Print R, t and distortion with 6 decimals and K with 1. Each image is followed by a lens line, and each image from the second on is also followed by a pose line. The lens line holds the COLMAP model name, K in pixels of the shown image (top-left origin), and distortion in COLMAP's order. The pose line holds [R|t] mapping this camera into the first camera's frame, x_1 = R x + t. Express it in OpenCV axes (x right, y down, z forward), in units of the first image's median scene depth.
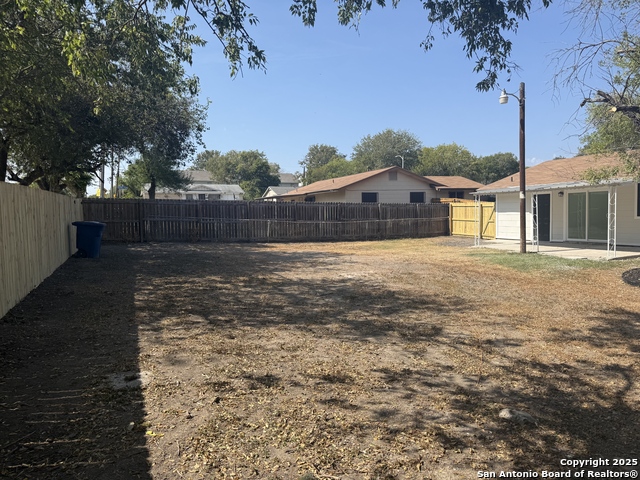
lens RADIAL K [[451.8, 0, 308.1], [0, 451.8, 240.1], [0, 0, 1]] dist [0.070410, -0.092922]
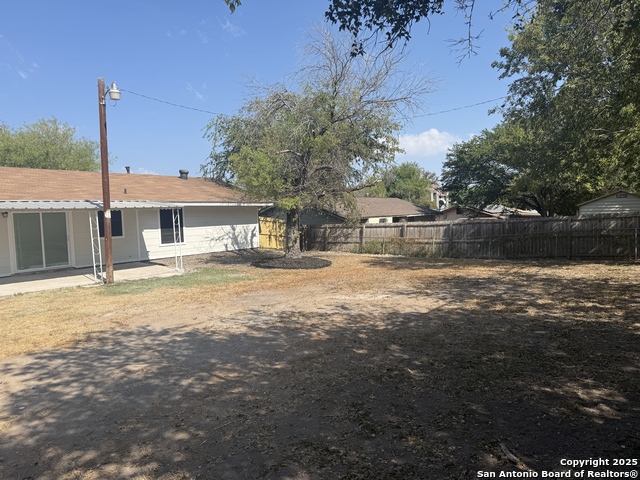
lens RADIAL K [[451.8, 0, 320.9], [0, 451.8, 241.1], [0, 0, 1]] dist [0.070410, -0.092922]
pose [[-0.523336, -0.021805, 0.851847, -0.400750], [0.086670, 0.993126, 0.078667, -0.072963], [-0.847707, 0.114999, -0.517849, 0.988114]]
